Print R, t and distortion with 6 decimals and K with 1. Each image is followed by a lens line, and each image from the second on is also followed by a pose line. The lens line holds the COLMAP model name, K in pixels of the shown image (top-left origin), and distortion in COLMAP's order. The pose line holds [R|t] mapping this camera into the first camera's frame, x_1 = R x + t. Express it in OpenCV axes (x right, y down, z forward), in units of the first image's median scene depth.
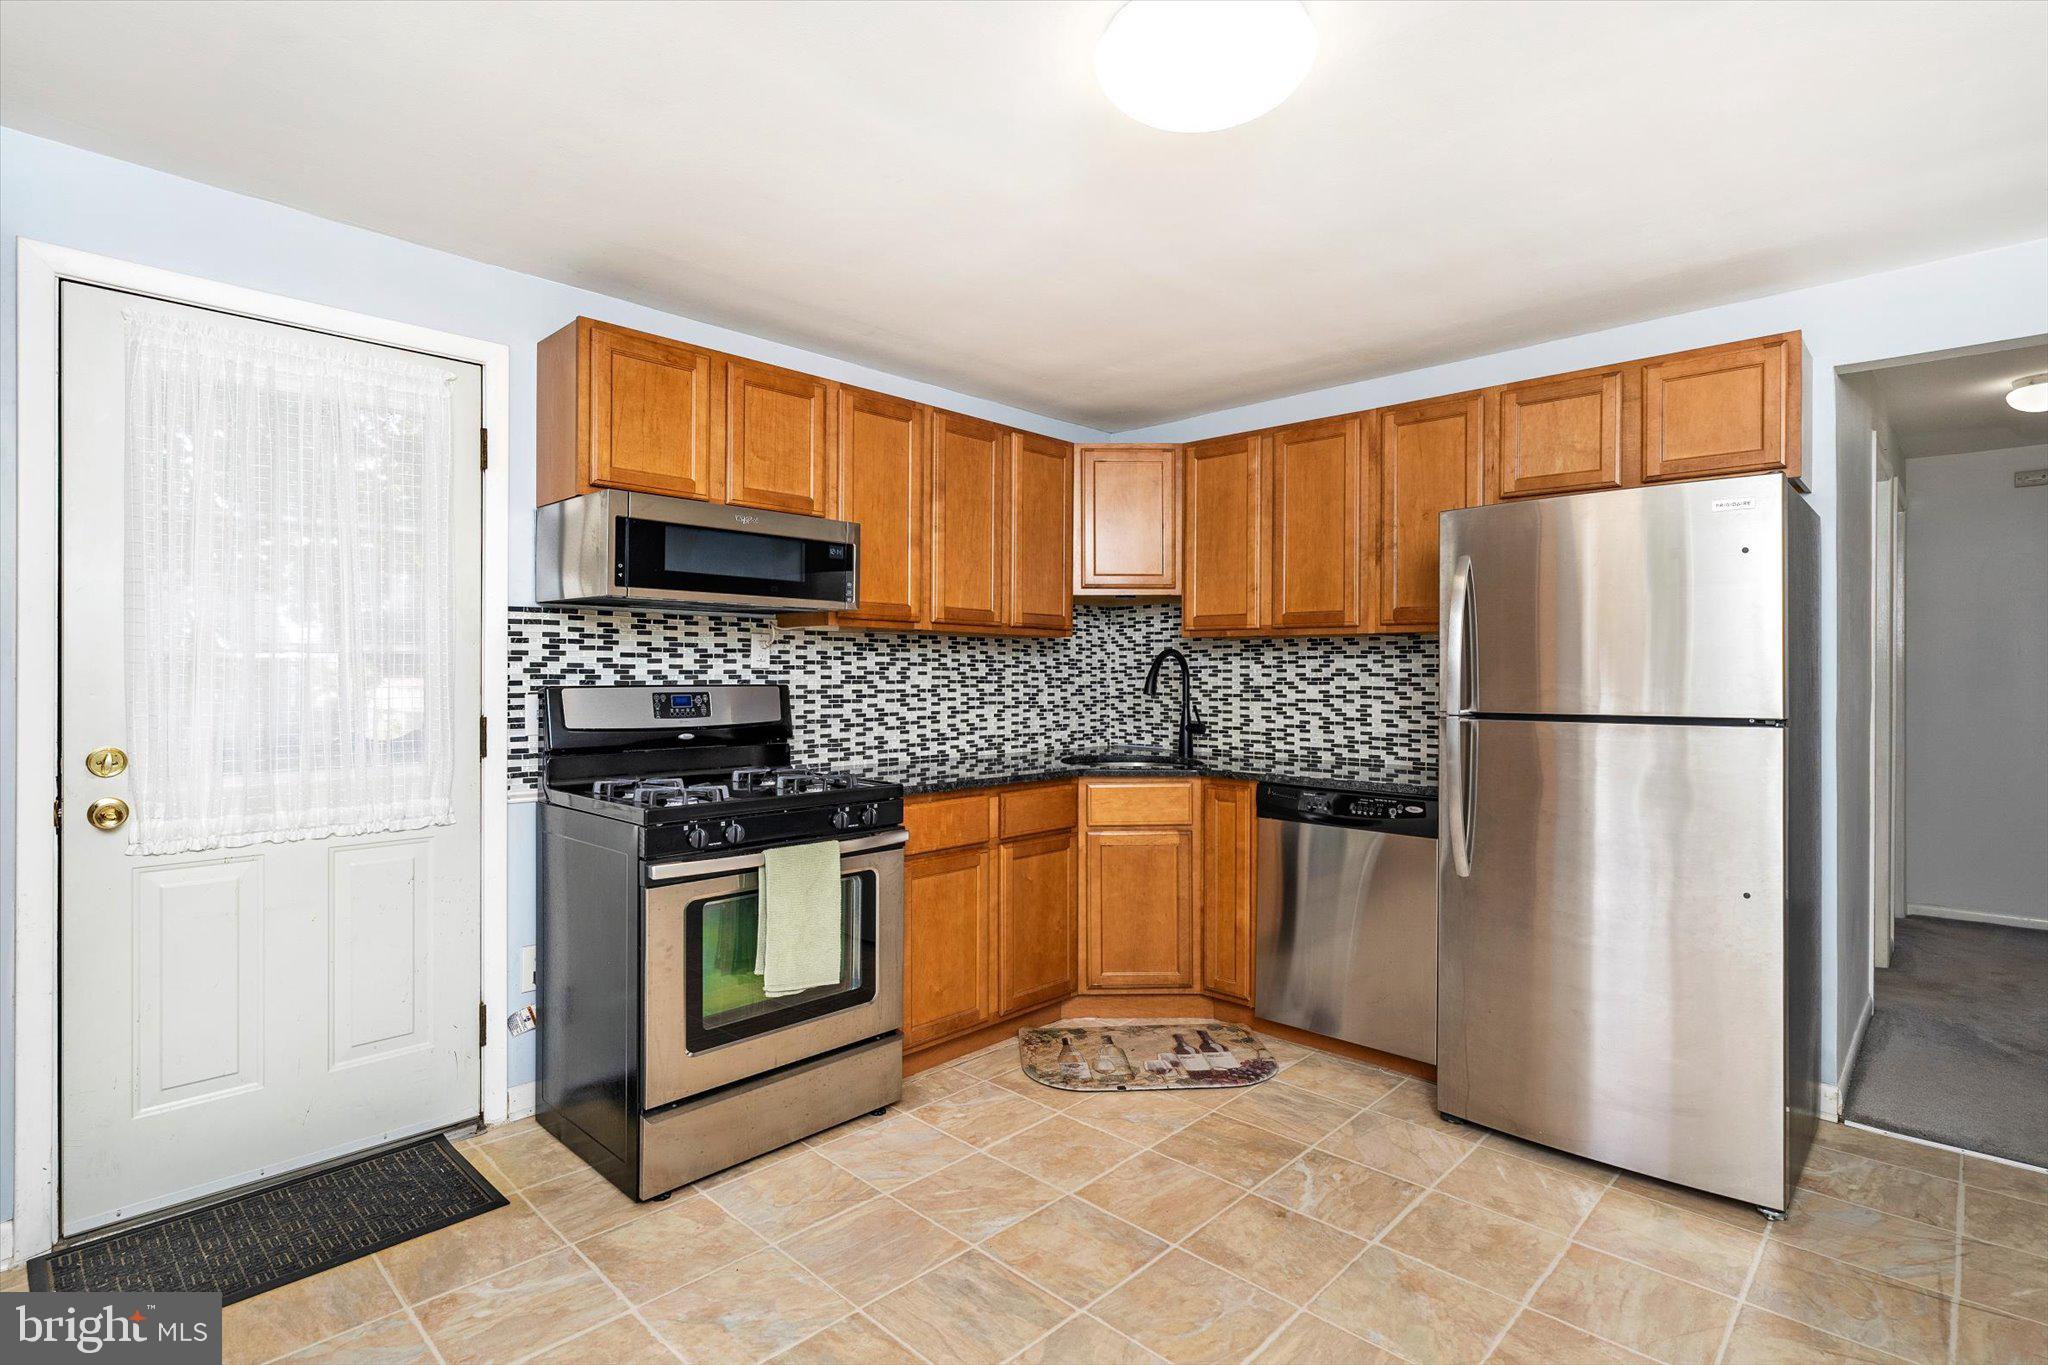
lens RADIAL K [[1067.1, 0, 1021.2], [0, 1067.1, 659.4], [0, 0, 1]] dist [-0.001679, -0.001586]
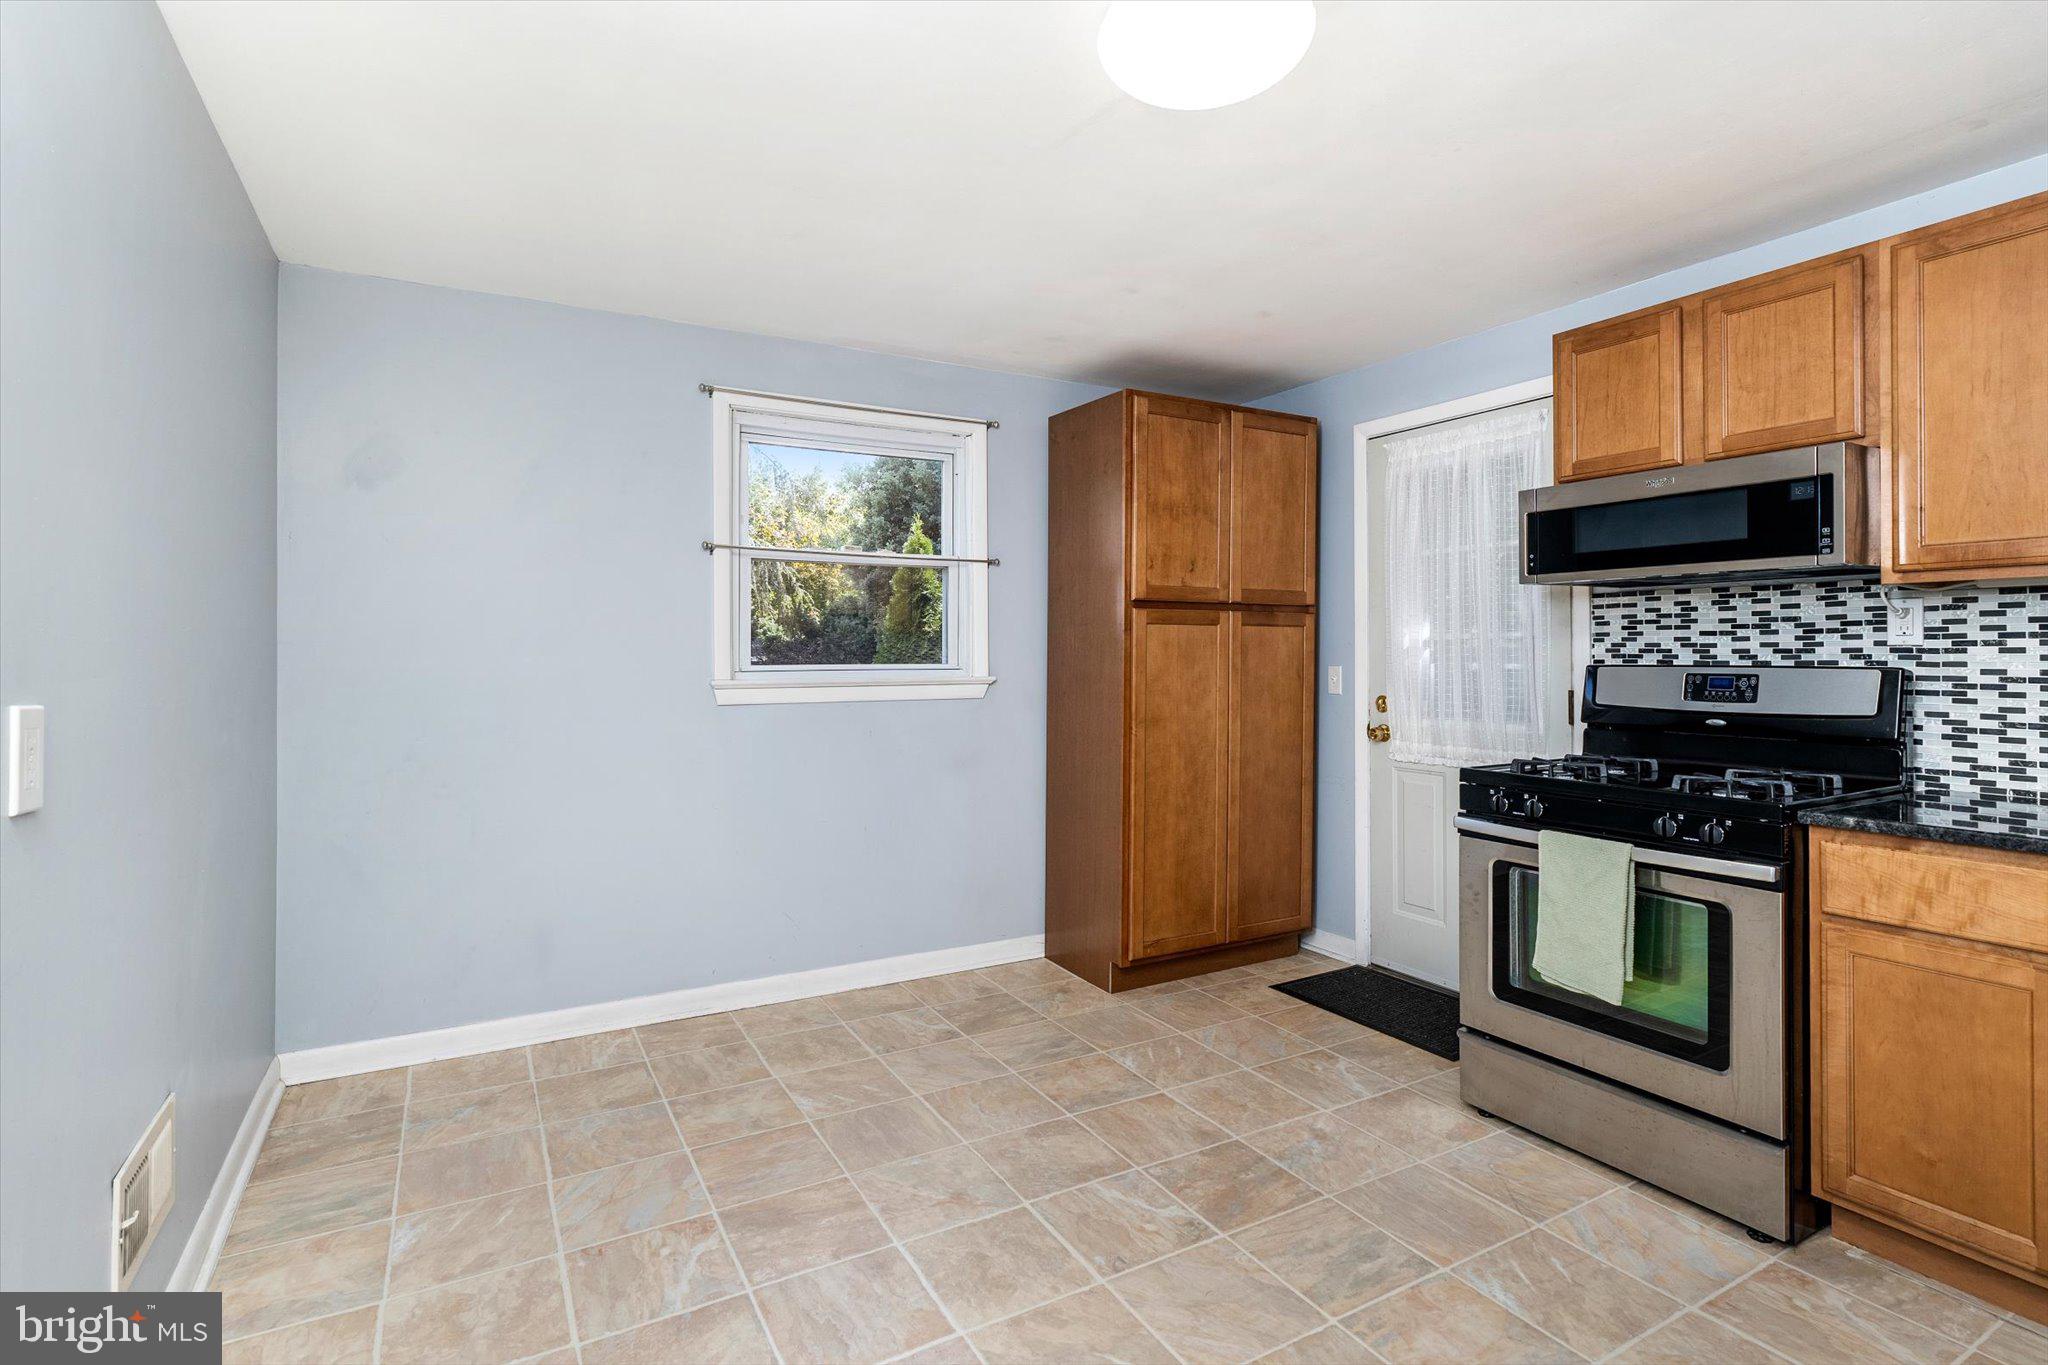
lens RADIAL K [[972.1, 0, 1012.7], [0, 972.1, 656.7], [0, 0, 1]] dist [0.001650, 0.000346]
pose [[-0.313745, -0.002001, -0.949505, 0.654086], [0.008932, 0.999947, -0.005059, 0.015663], [0.949465, -0.010068, -0.313711, 0.693961]]
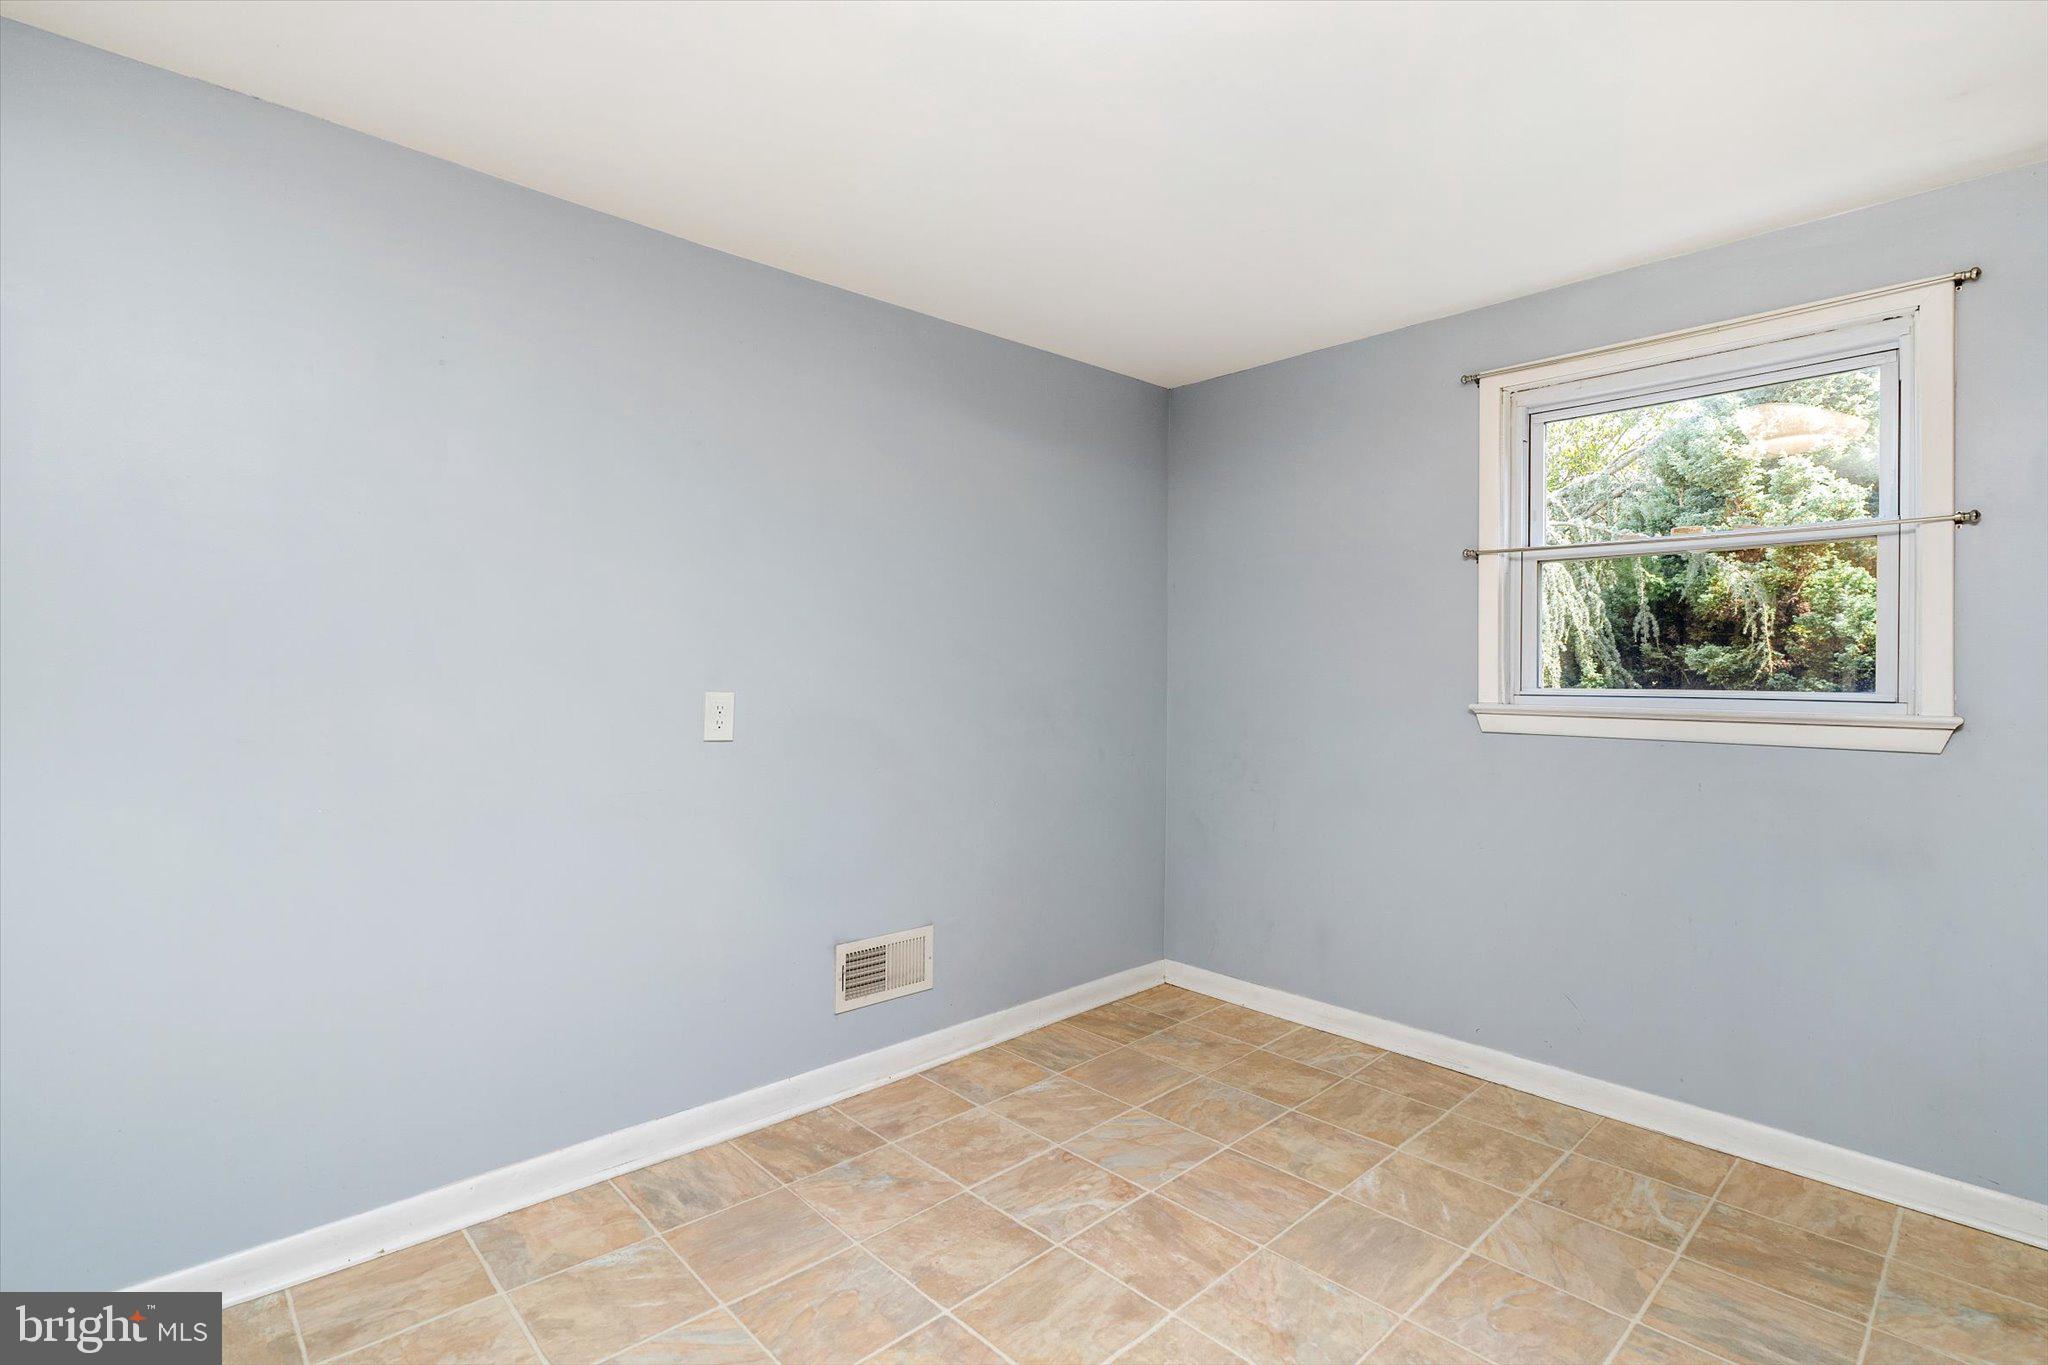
lens RADIAL K [[967.7, 0, 1061.9], [0, 967.7, 676.1], [0, 0, 1]] dist [0.000039, 0.000236]
pose [[-0.999155, -0.010111, 0.039826, 0.354381], [-0.010244, 0.999943, -0.003152, 0.014343], [-0.039791, -0.003558, -0.999202, 0.869802]]
